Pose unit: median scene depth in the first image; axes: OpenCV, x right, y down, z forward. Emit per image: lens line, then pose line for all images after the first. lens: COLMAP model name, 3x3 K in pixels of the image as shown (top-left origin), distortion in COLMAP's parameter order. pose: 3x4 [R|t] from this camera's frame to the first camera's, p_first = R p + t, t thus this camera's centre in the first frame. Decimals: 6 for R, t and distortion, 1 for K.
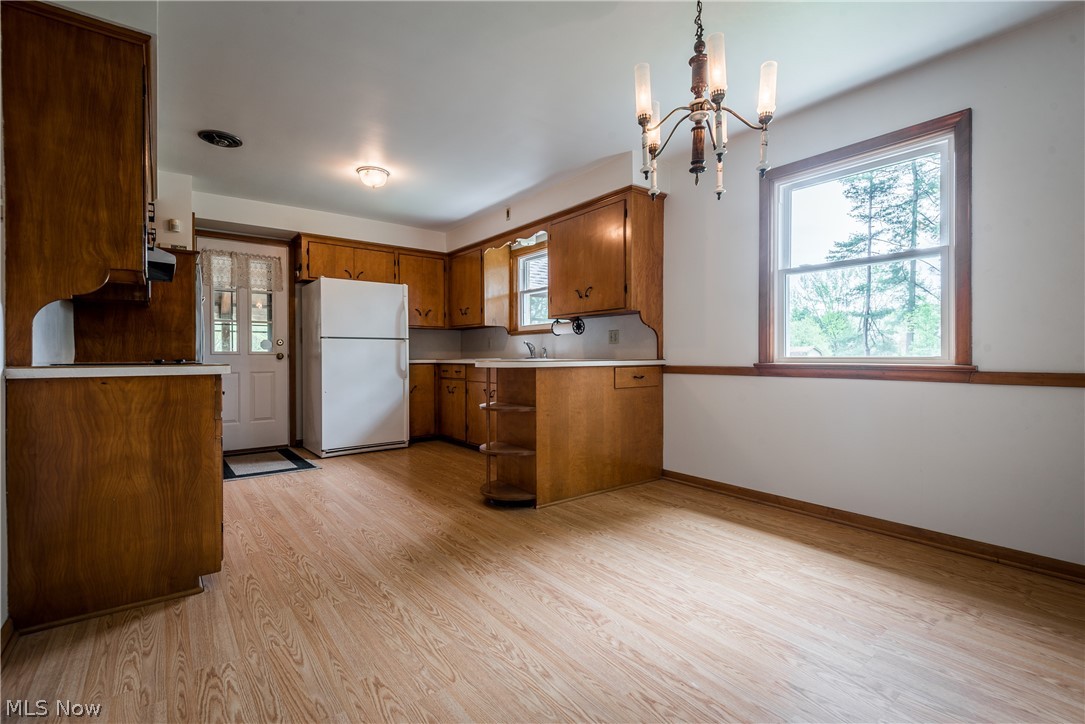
lens RADIAL K [[505.3, 0, 542.7], [0, 505.3, 365.0], [0, 0, 1]] dist [0.012719, -0.004778]
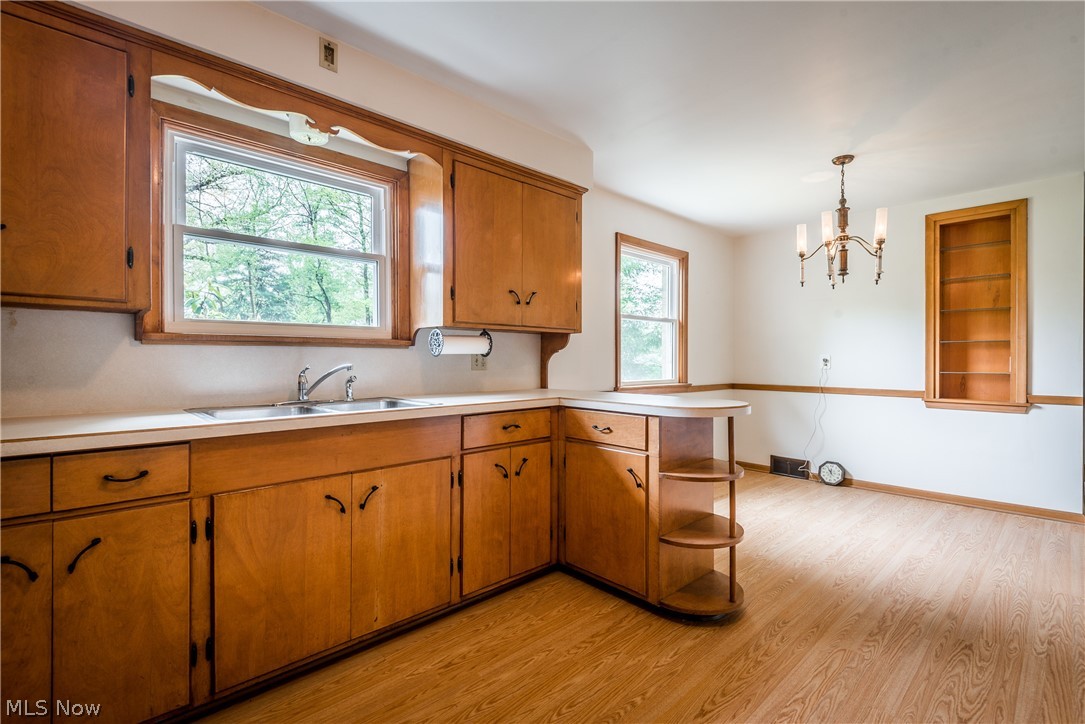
lens RADIAL K [[505.3, 0, 538.0], [0, 505.3, 358.9], [0, 0, 1]] dist [0.012719, -0.004778]
pose [[-0.119462, 0.000864, 0.992838, -0.472894], [0.014216, 0.999899, 0.000840, -0.047813], [-0.992737, 0.014215, -0.119463, 0.840799]]
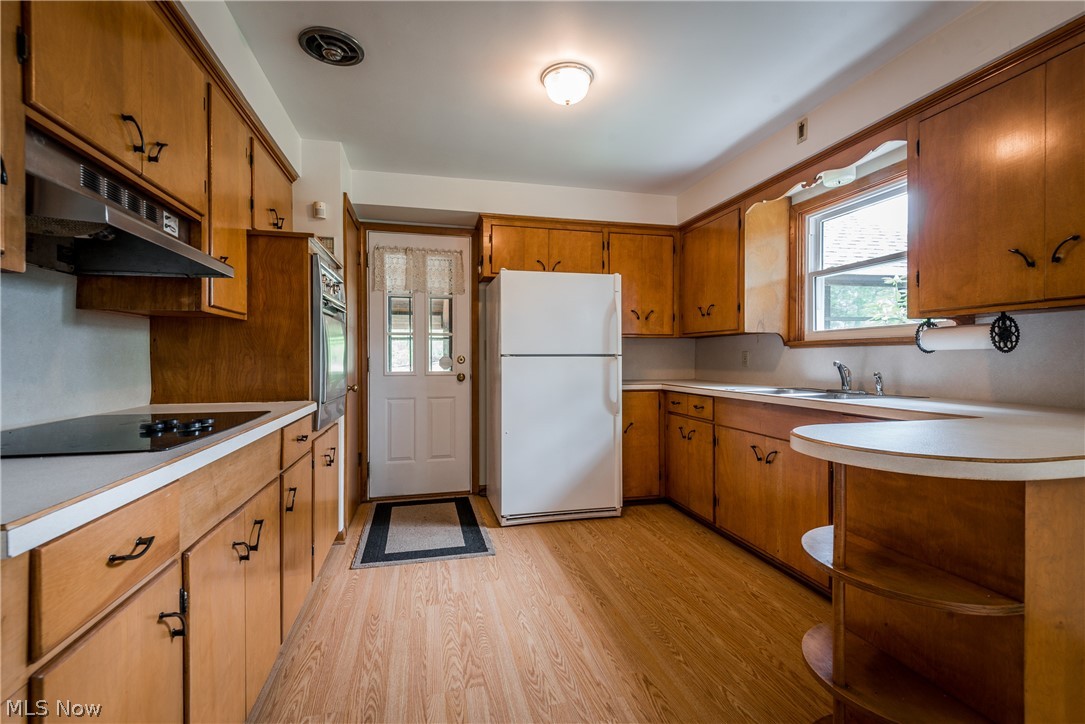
lens RADIAL K [[505.3, 0, 539.0], [0, 505.3, 364.1], [0, 0, 1]] dist [0.012719, -0.004778]
pose [[0.915067, 0.005071, -0.403269, -0.100813], [-0.007558, 0.999961, -0.004575, -0.037586], [0.403230, 0.007235, 0.915070, 0.360501]]
